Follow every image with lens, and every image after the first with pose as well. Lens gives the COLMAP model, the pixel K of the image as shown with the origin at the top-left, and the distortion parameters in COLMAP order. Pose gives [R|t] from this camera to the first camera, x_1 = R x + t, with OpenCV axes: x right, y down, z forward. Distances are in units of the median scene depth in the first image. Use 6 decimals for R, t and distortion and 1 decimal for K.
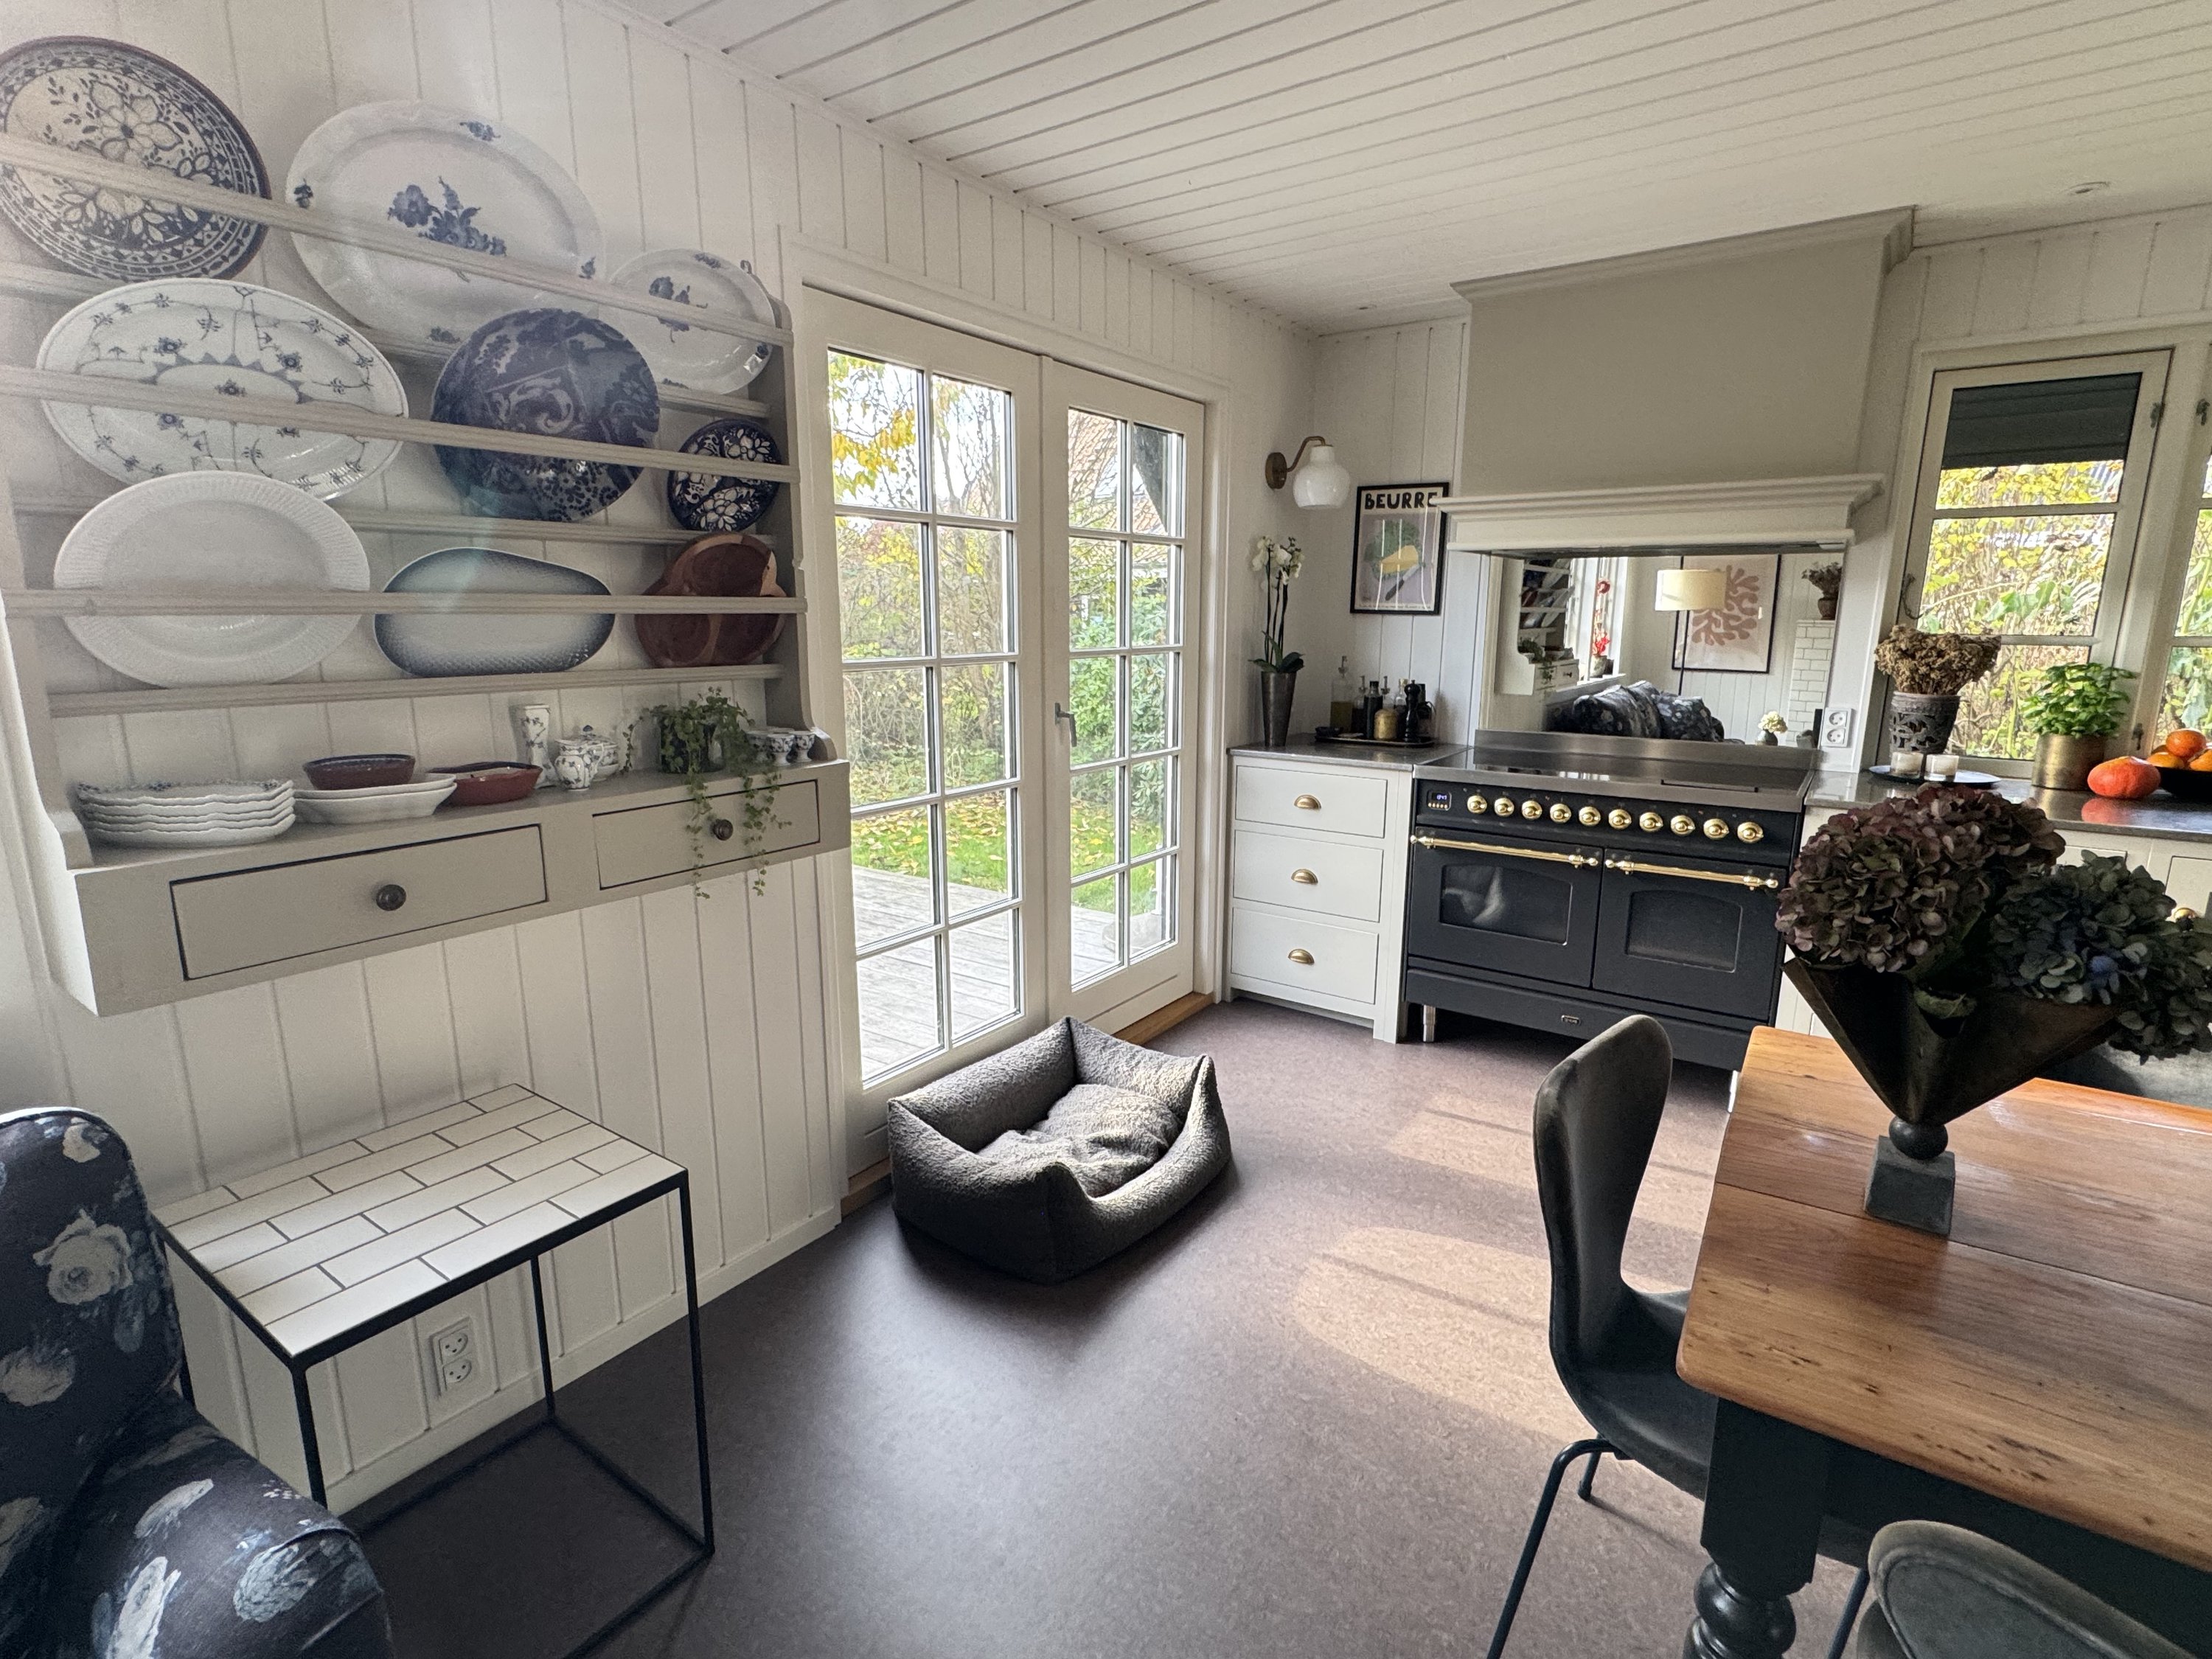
lens RADIAL K [[1090.5, 0, 1105.7], [0, 1090.5, 836.7], [0, 0, 1]] dist [0.002920, 0.000322]
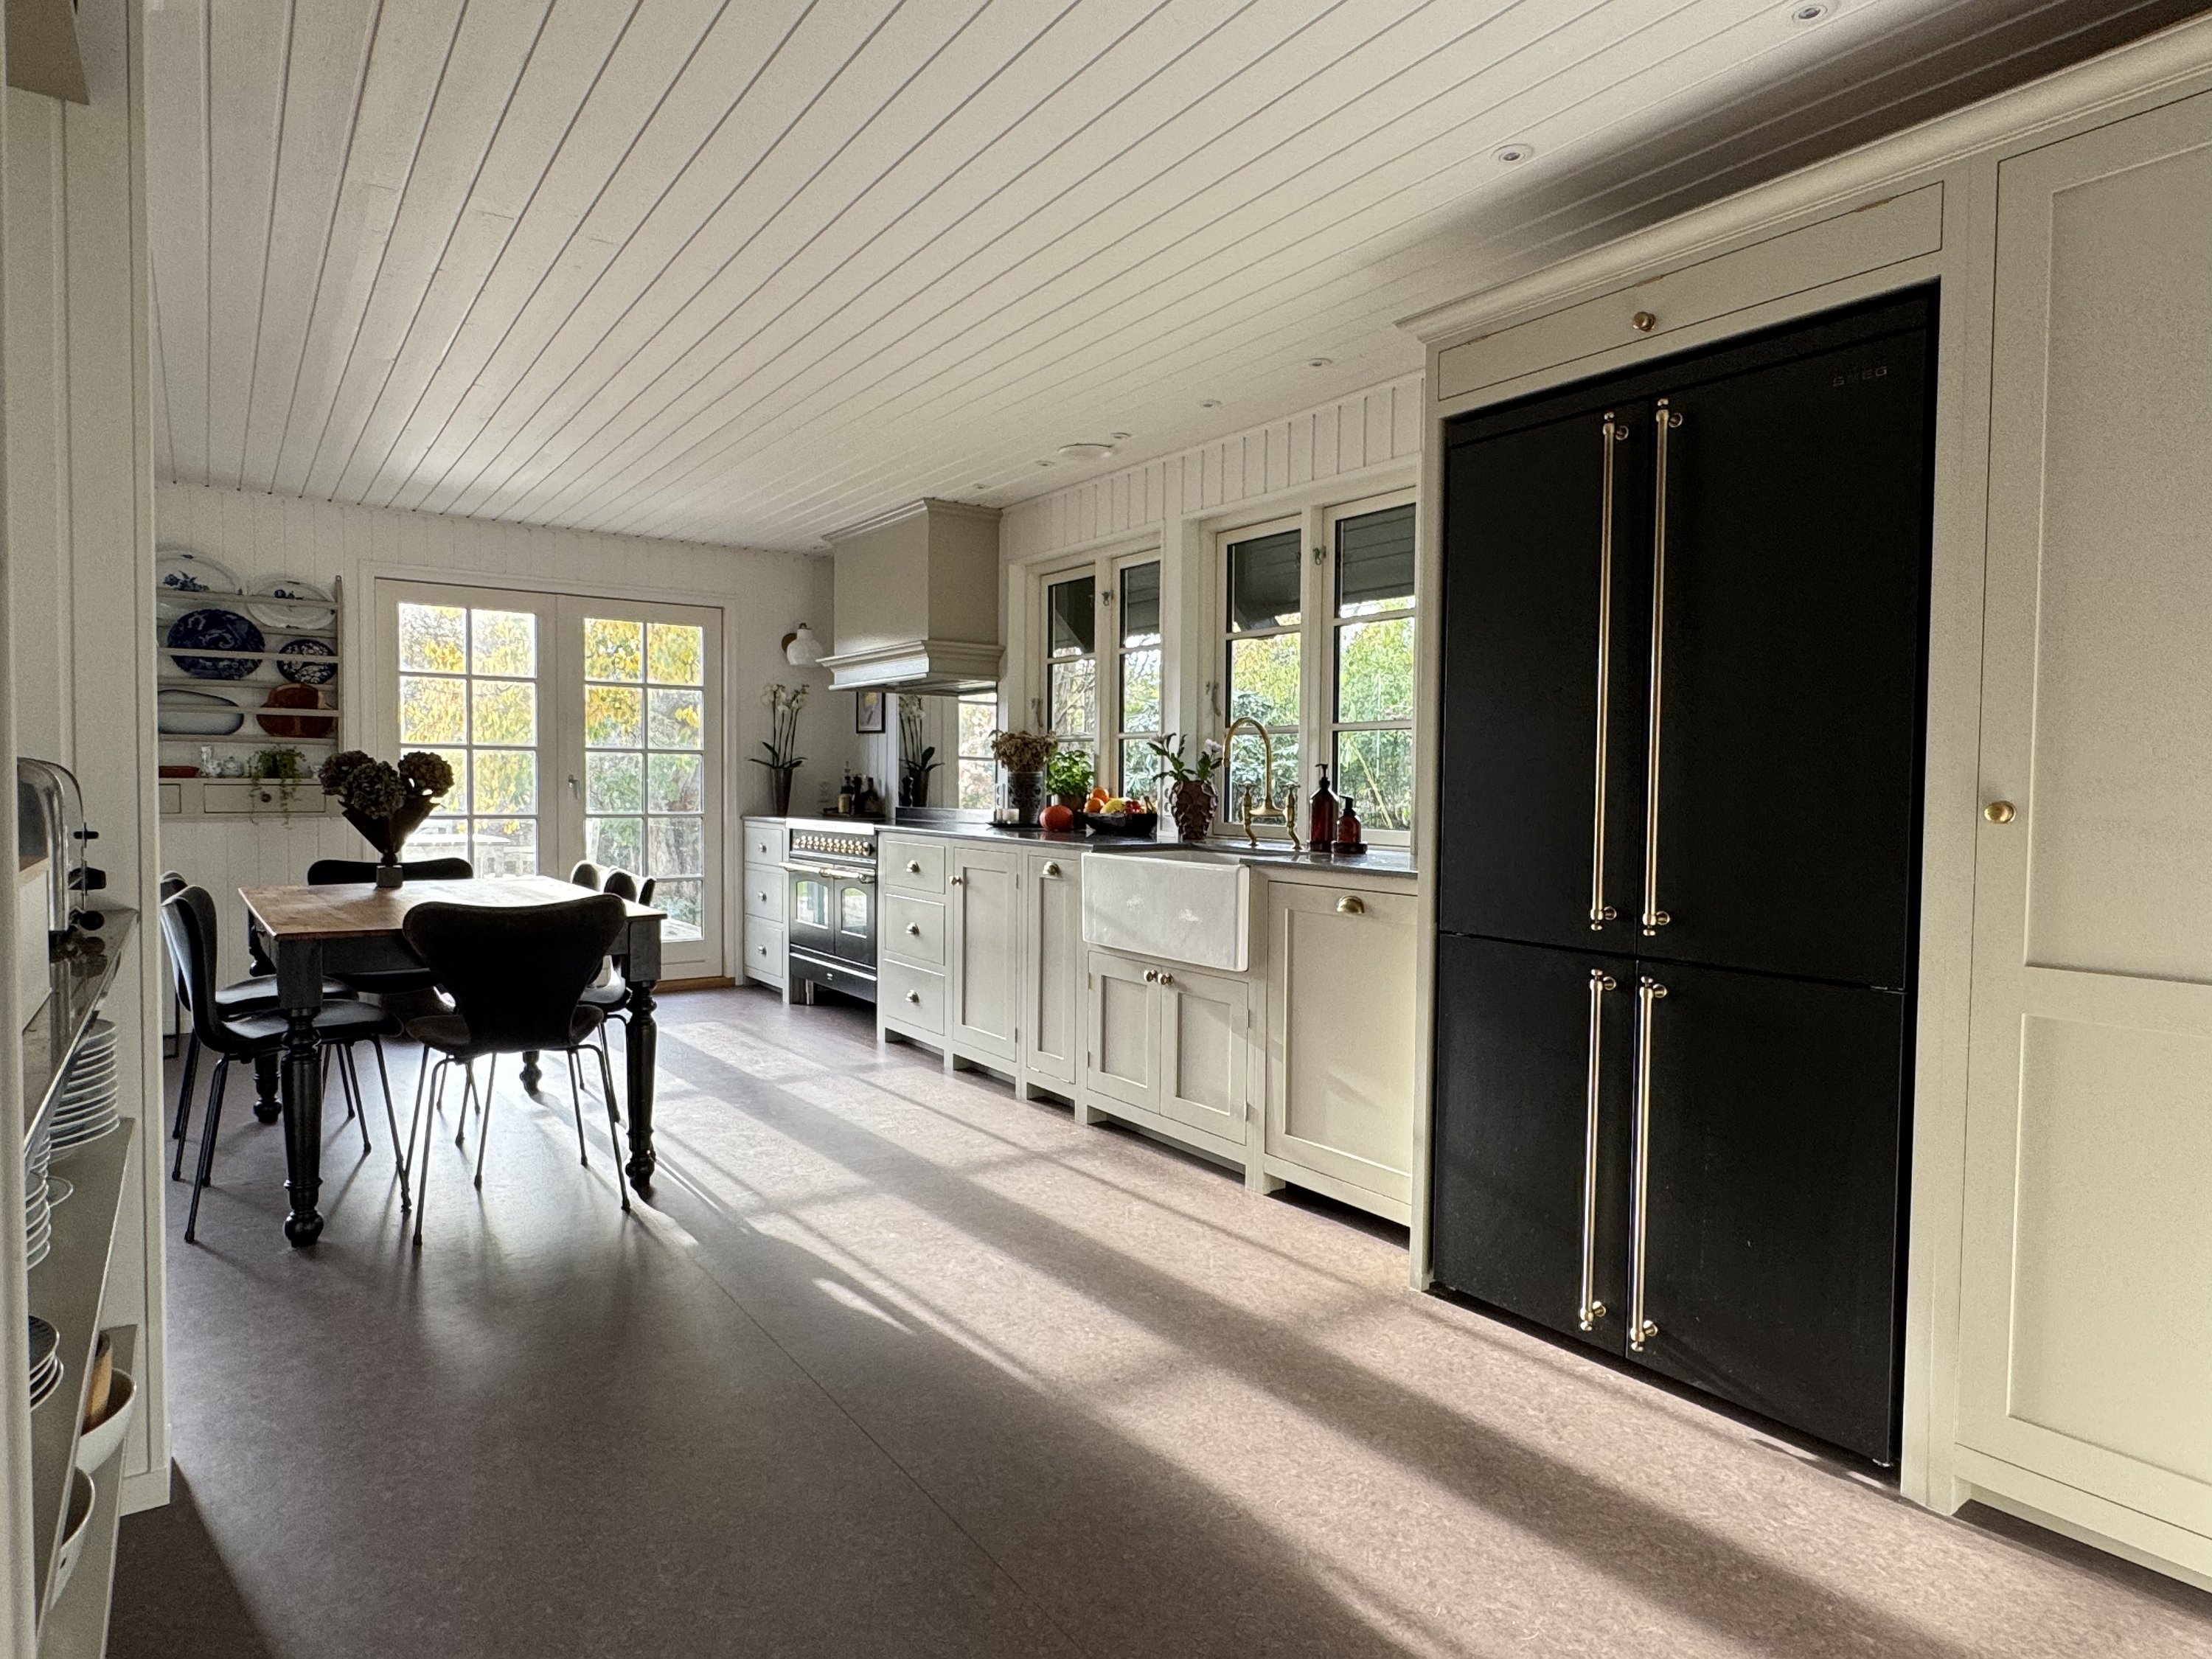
lens RADIAL K [[1308.9, 0, 1101.4], [0, 1308.9, 825.2], [0, 0, 1]] dist [-0.006881, -0.000934]
pose [[0.940156, 0.020545, -0.340126, 2.352863], [-0.078512, 0.984384, -0.157558, 0.358041], [0.331577, 0.174833, 0.927087, -1.075344]]
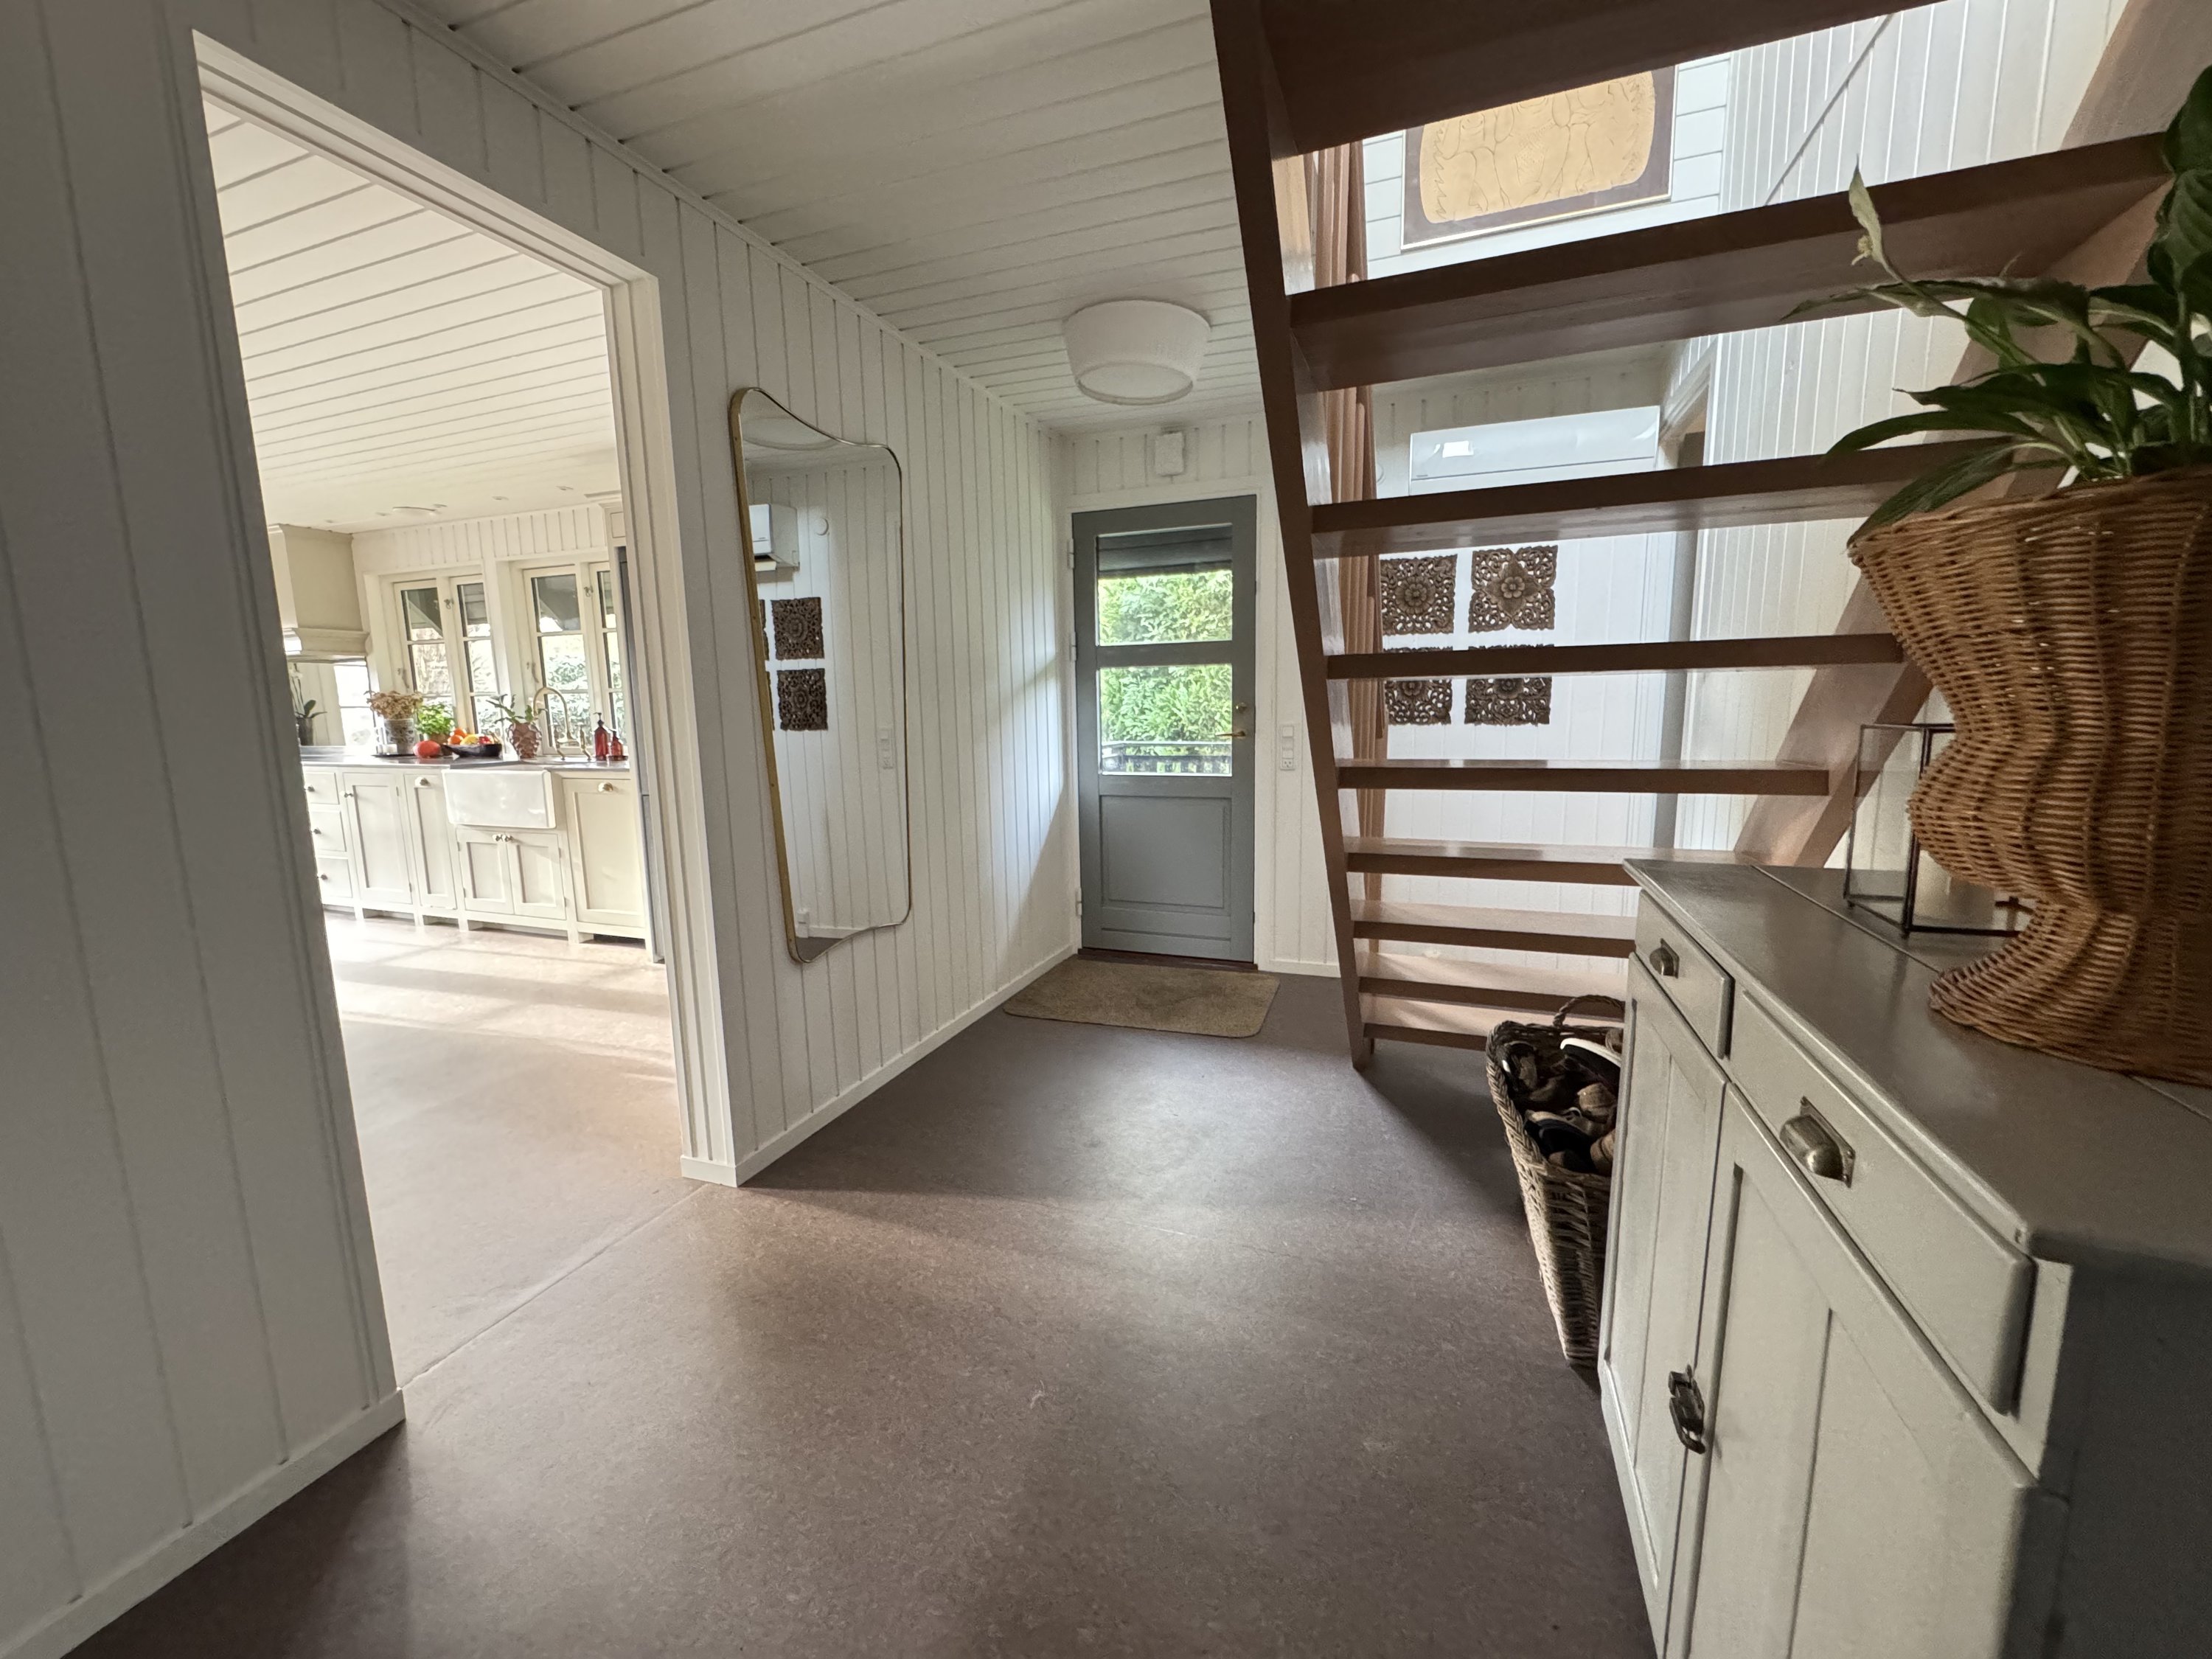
lens RADIAL K [[881.4, 0, 1098.7], [0, 881.4, 839.7], [0, 0, 1]] dist [-0.002699, -0.000238]
pose [[0.969530, -0.050920, 0.239620, 2.754059], [0.064314, 0.996755, -0.048408, 0.490543], [-0.236378, 0.062344, 0.969659, -1.841524]]
